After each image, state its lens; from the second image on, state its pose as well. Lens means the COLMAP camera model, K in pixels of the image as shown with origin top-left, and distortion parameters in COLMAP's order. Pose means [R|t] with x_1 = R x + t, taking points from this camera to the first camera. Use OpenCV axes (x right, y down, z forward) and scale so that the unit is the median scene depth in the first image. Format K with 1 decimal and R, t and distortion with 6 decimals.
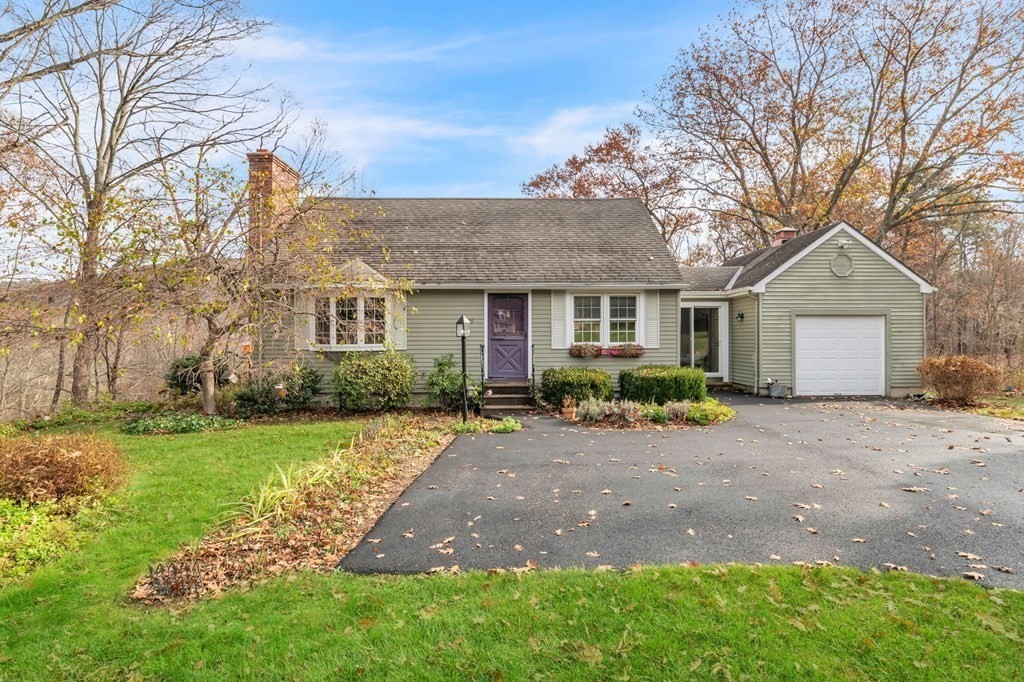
lens RADIAL K [[528.4, 0, 517.2], [0, 528.4, 334.1], [0, 0, 1]] dist [-0.028925, 0.021992]
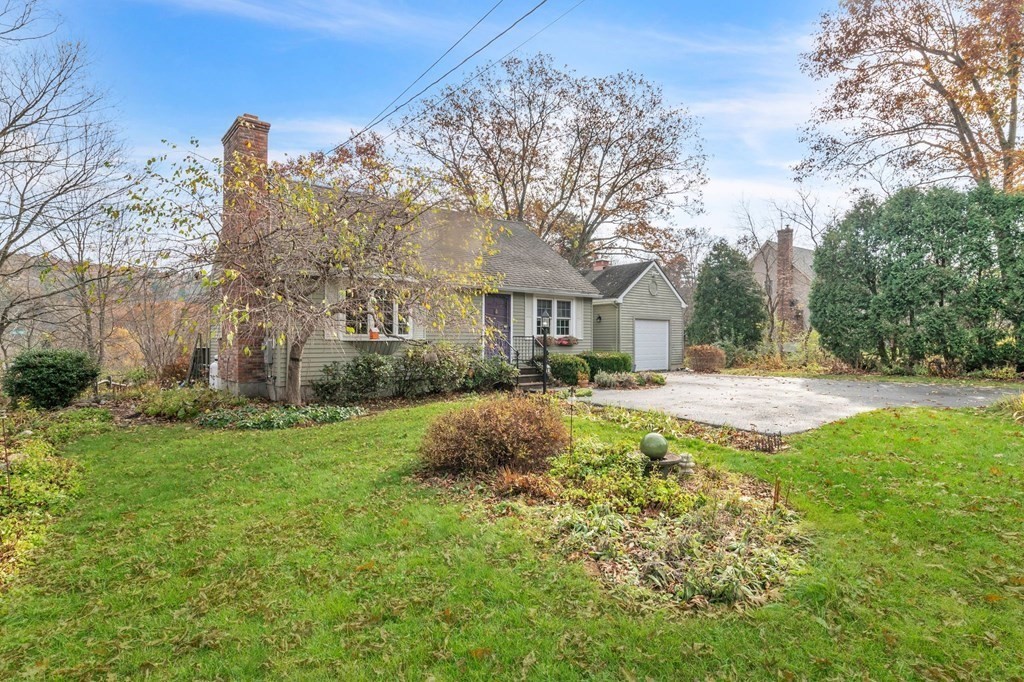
lens RADIAL K [[528.4, 0, 517.2], [0, 528.4, 334.1], [0, 0, 1]] dist [-0.028925, 0.021992]
pose [[0.779206, 0.010913, 0.626673, -0.743663], [-0.006889, 0.999937, -0.008848, 0.026193], [-0.626730, 0.002577, 0.779232, 0.017219]]
